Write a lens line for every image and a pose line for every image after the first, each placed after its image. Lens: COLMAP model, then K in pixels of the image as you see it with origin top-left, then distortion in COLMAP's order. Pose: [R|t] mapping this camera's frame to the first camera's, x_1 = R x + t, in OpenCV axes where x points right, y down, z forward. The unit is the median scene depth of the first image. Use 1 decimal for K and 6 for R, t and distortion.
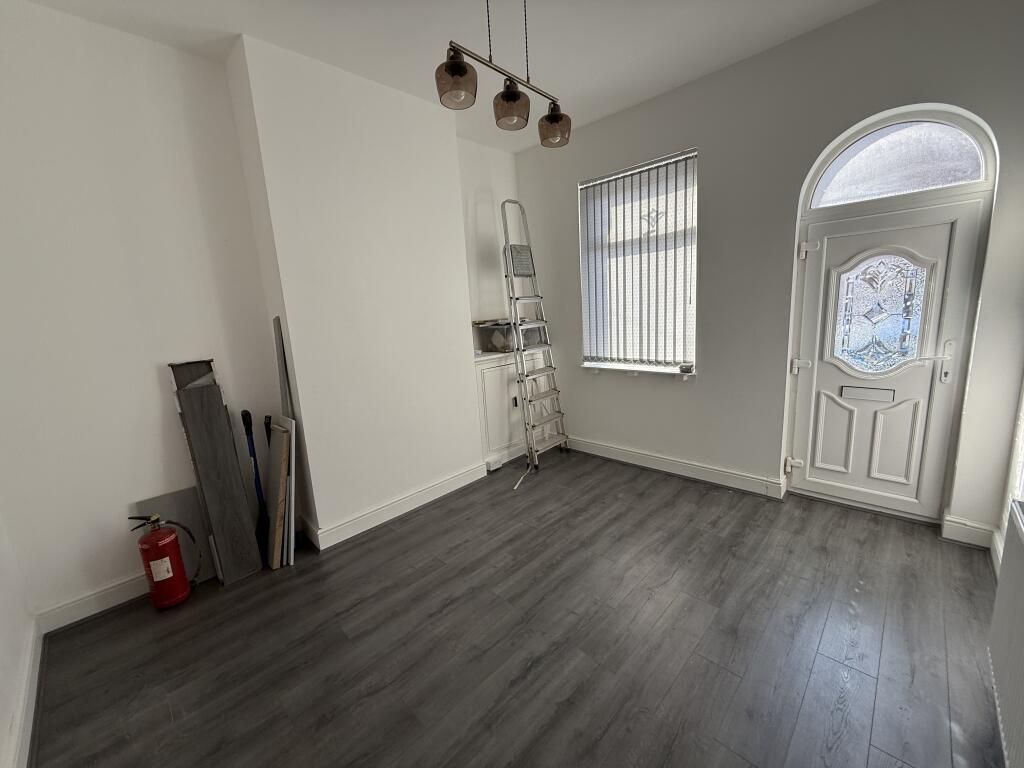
lens RADIAL K [[409.0, 0, 510.4], [0, 409.0, 383.3], [0, 0, 1]] dist [-0.000461, 0.000059]
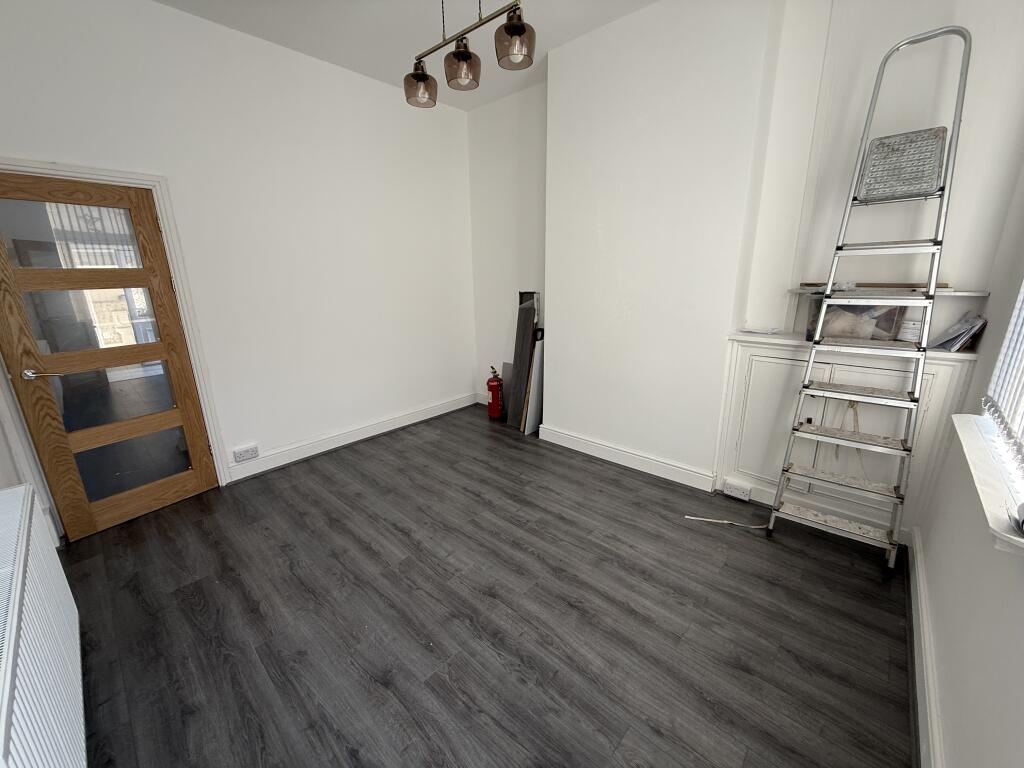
lens RADIAL K [[409.0, 0, 510.4], [0, 409.0, 383.3], [0, 0, 1]] dist [-0.000461, 0.000059]
pose [[0.034501, 0.319341, -0.947012, 0.807045], [-0.170248, 0.935604, 0.309292, -0.184129], [0.984797, 0.150556, 0.086646, 0.763757]]
